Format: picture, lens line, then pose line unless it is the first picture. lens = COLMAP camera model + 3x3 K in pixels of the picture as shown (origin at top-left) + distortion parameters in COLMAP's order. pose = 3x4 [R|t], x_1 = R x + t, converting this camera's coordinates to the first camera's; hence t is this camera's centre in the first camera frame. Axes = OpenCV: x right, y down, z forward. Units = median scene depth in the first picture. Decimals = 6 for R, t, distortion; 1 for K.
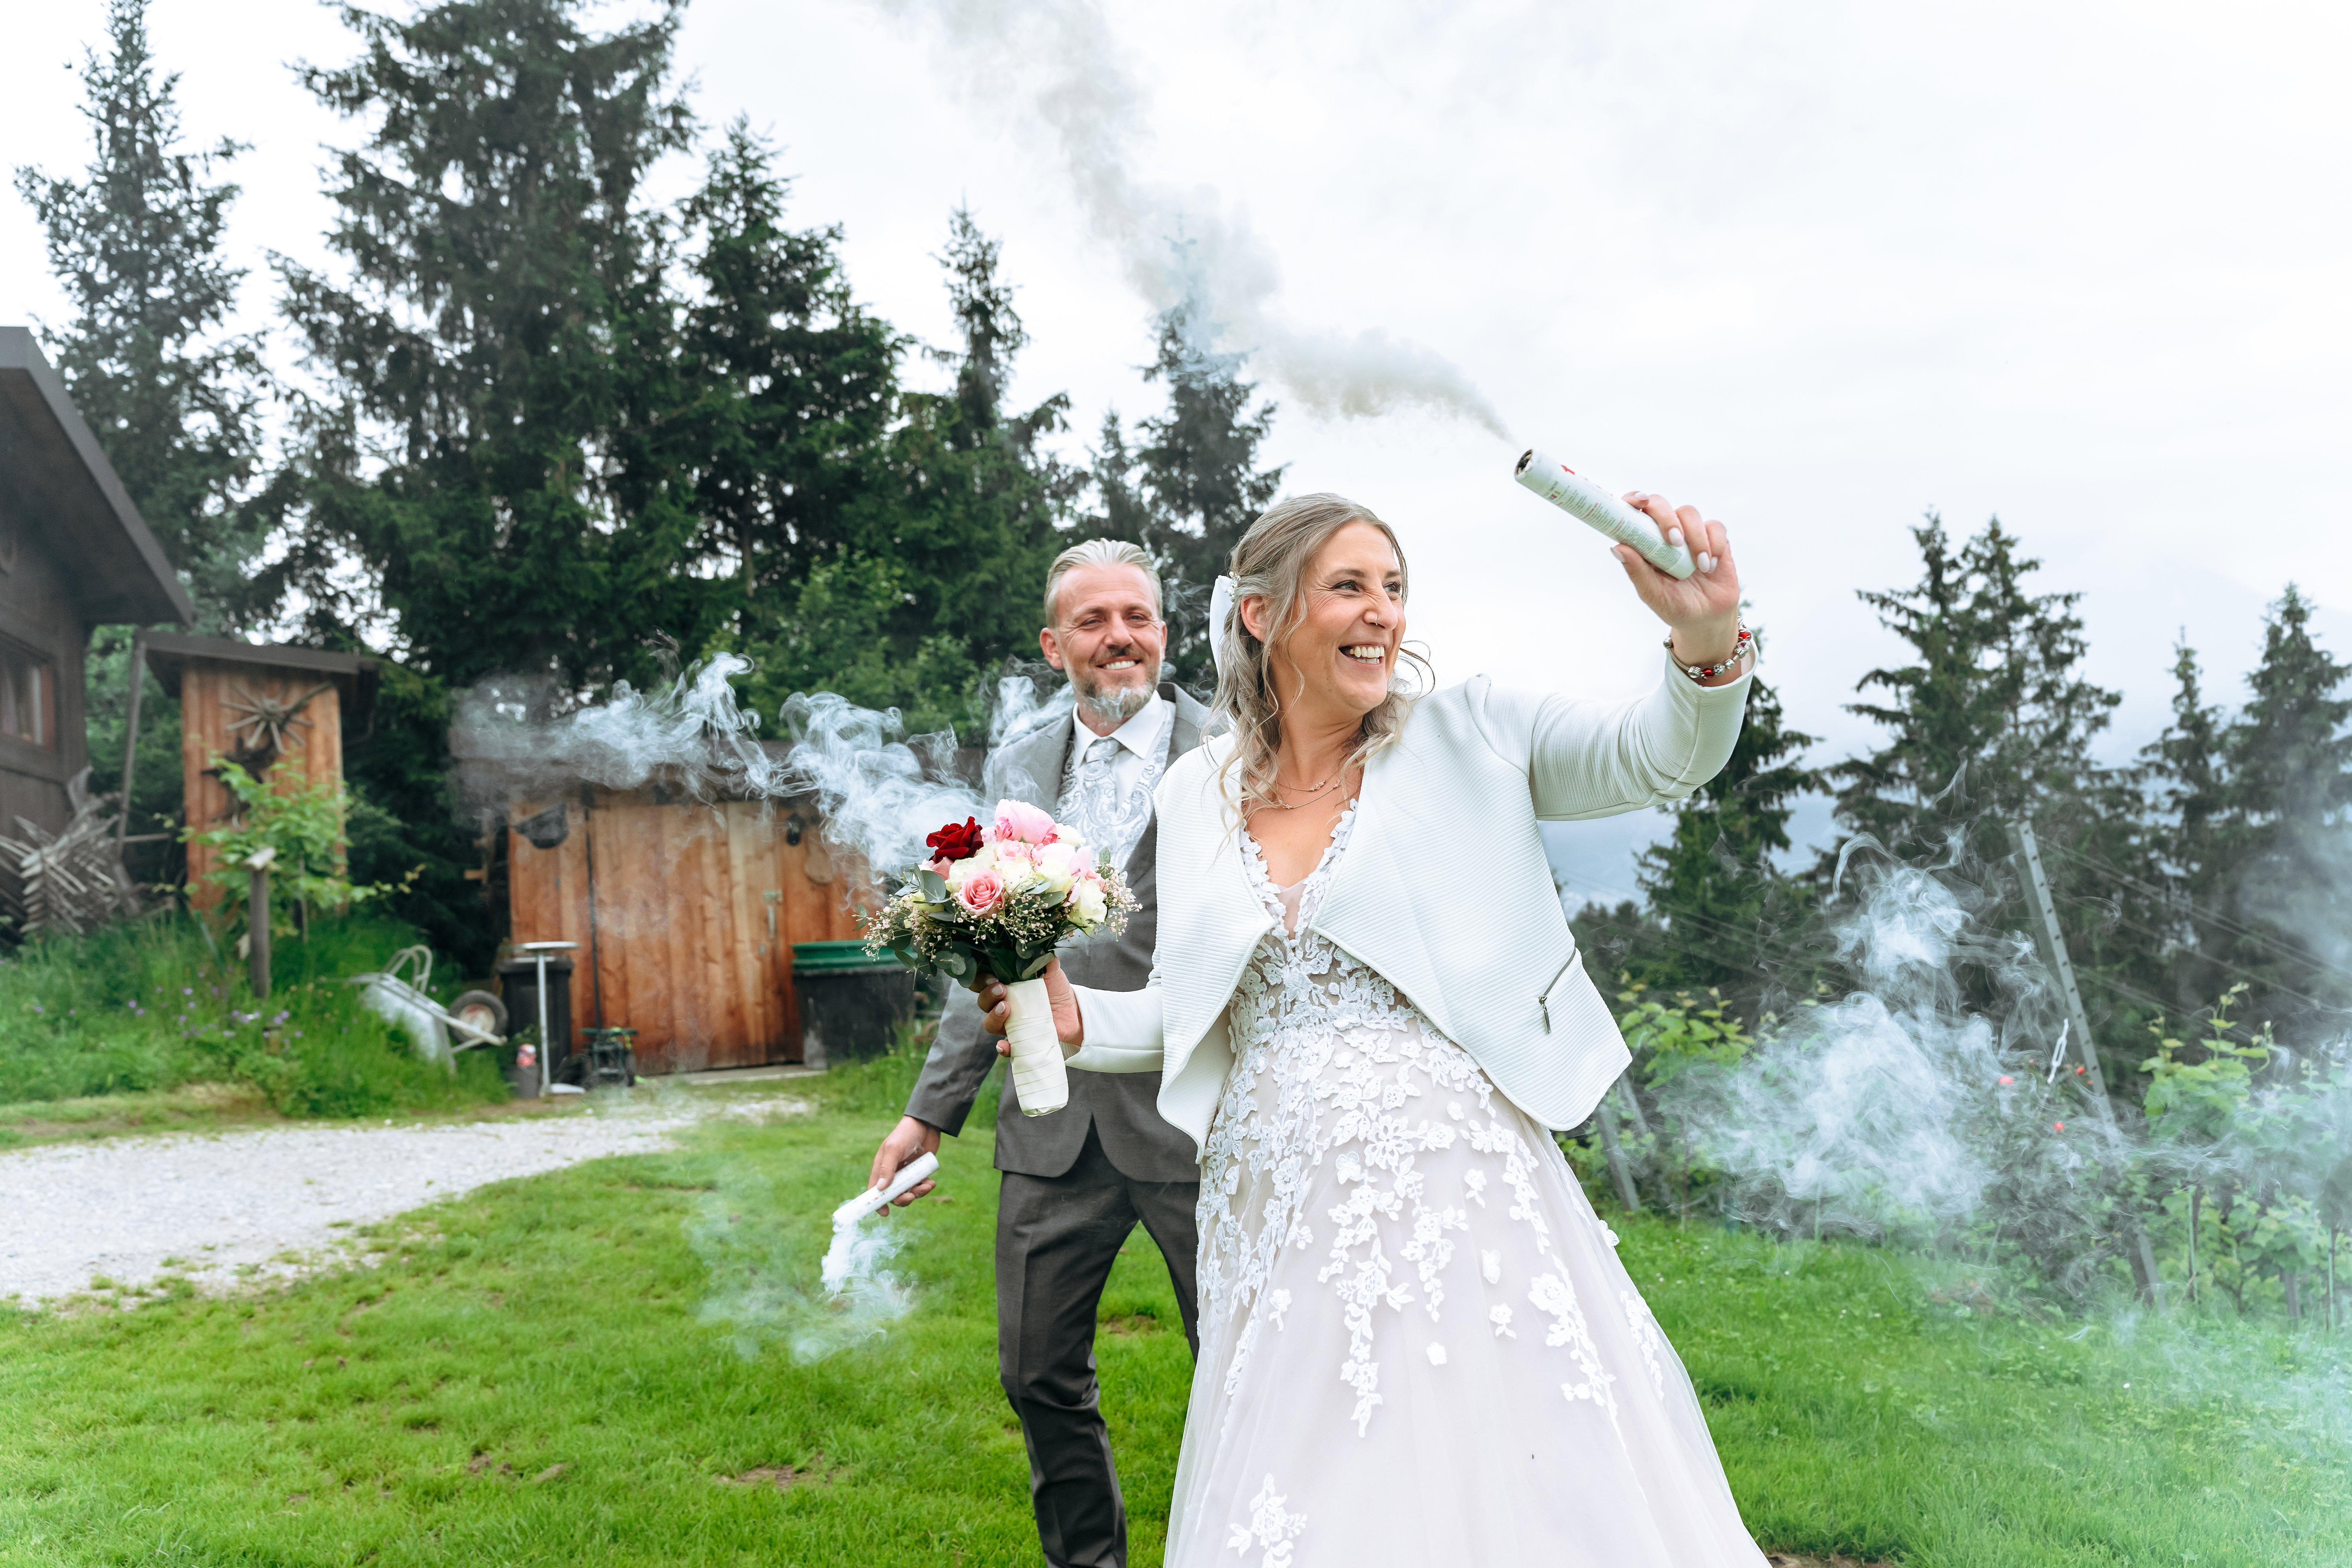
lens RADIAL K [[1875.4, 0, 1151.4], [0, 1875.4, 784.7], [0, 0, 1]] dist [0.016134, -0.002058]
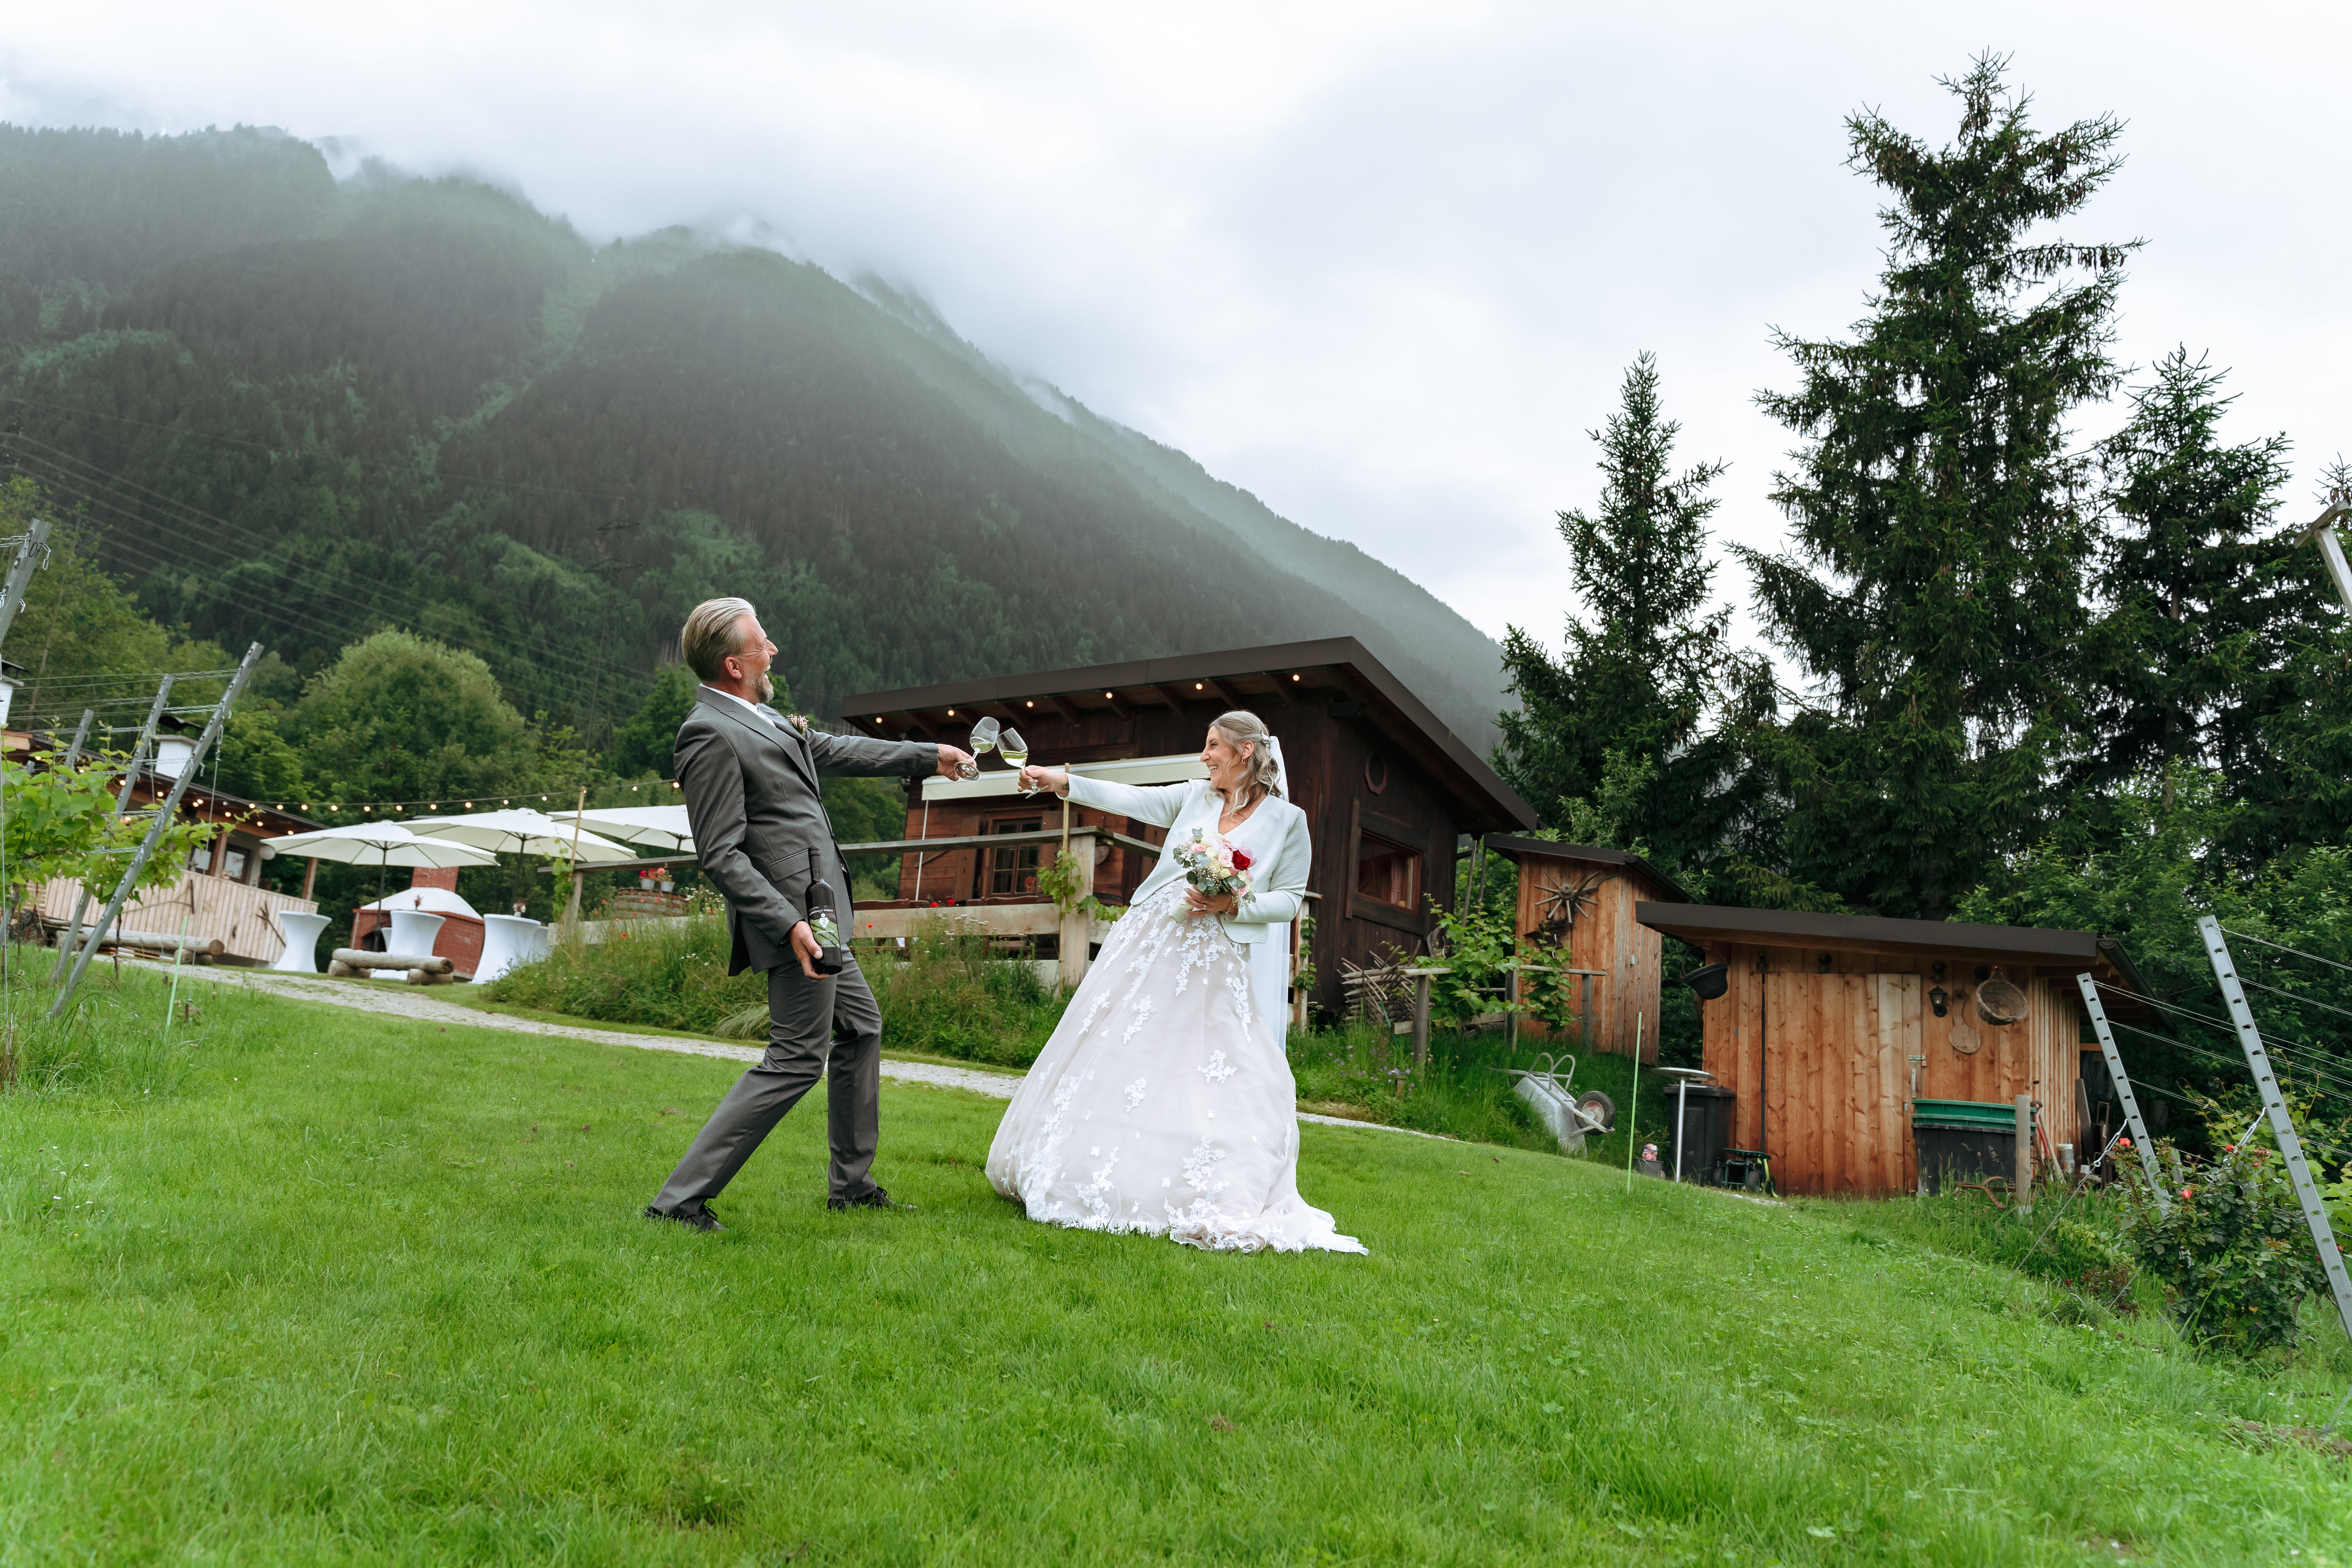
lens RADIAL K [[1846.0, 0, 1149.4], [0, 1846.0, 786.3], [0, 0, 1]] dist [0.003034, 0.001778]
pose [[0.617886, -0.036830, -0.785405, 0.261980], [-0.069349, 0.992457, -0.101097, 0.027057], [0.783204, 0.116934, 0.610670, -0.039269]]
